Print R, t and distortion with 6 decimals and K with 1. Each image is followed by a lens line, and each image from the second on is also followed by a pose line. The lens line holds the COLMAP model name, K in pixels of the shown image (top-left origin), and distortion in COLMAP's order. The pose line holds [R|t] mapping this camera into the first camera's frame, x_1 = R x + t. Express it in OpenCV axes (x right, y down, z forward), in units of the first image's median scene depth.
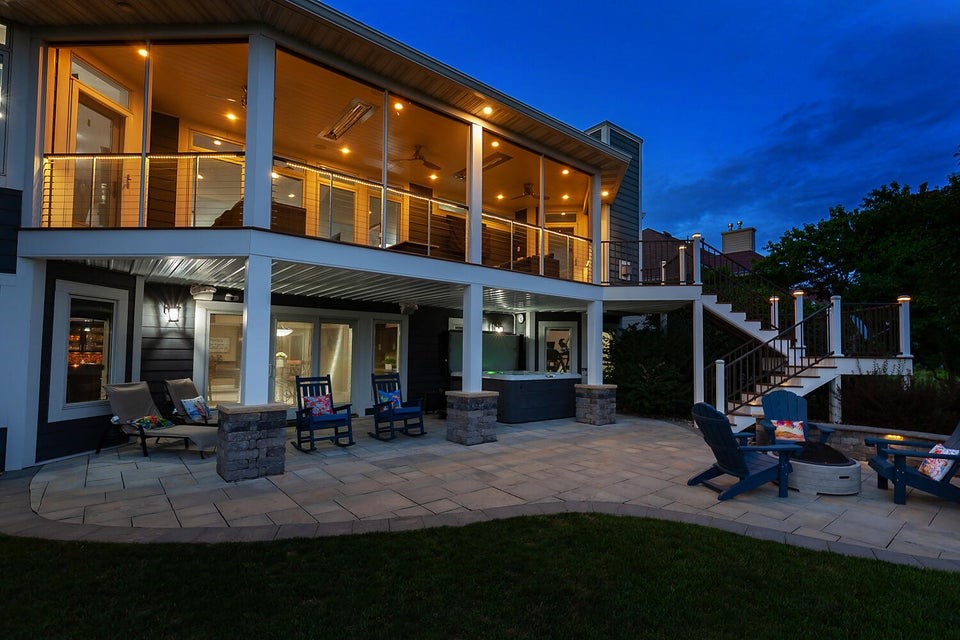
lens RADIAL K [[449.8, 0, 478.7], [0, 449.8, 346.5], [0, 0, 1]] dist [0.004505, 0.000198]
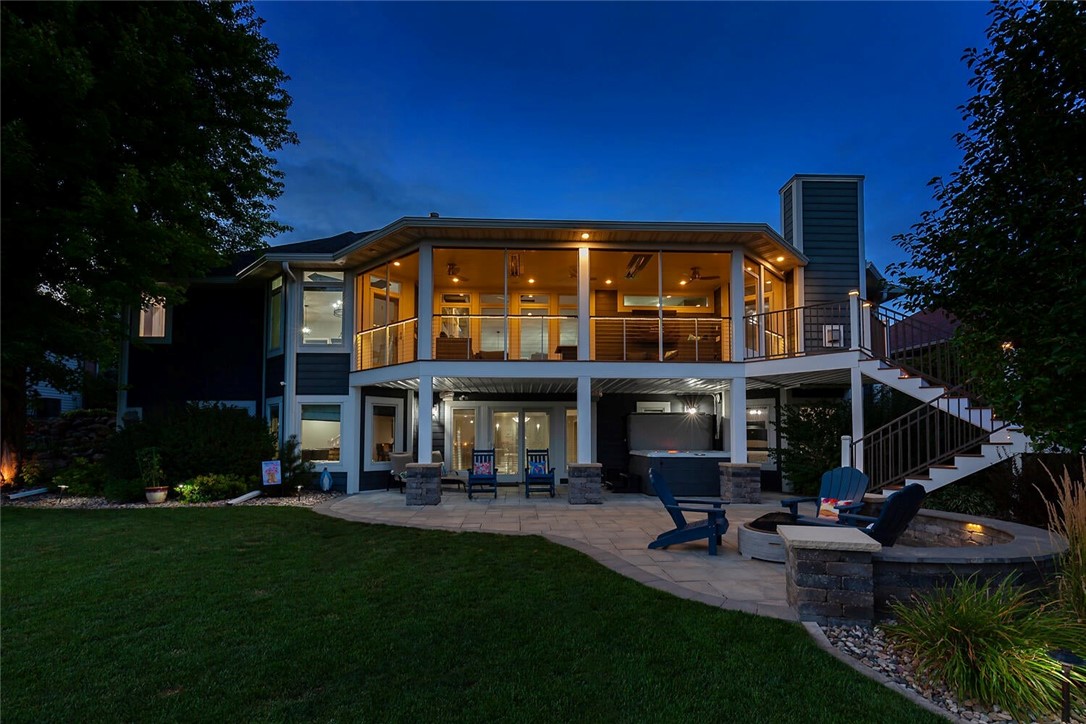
lens RADIAL K [[478.5, 0, 542.5], [0, 478.5, 434.9], [0, 0, 1]] dist [0.001574, 0.000076]
pose [[0.793882, -0.013104, -0.607931, 0.722144], [0.015494, 0.999879, -0.001318, 0.023510], [0.607874, -0.008373, 0.793989, -0.122281]]
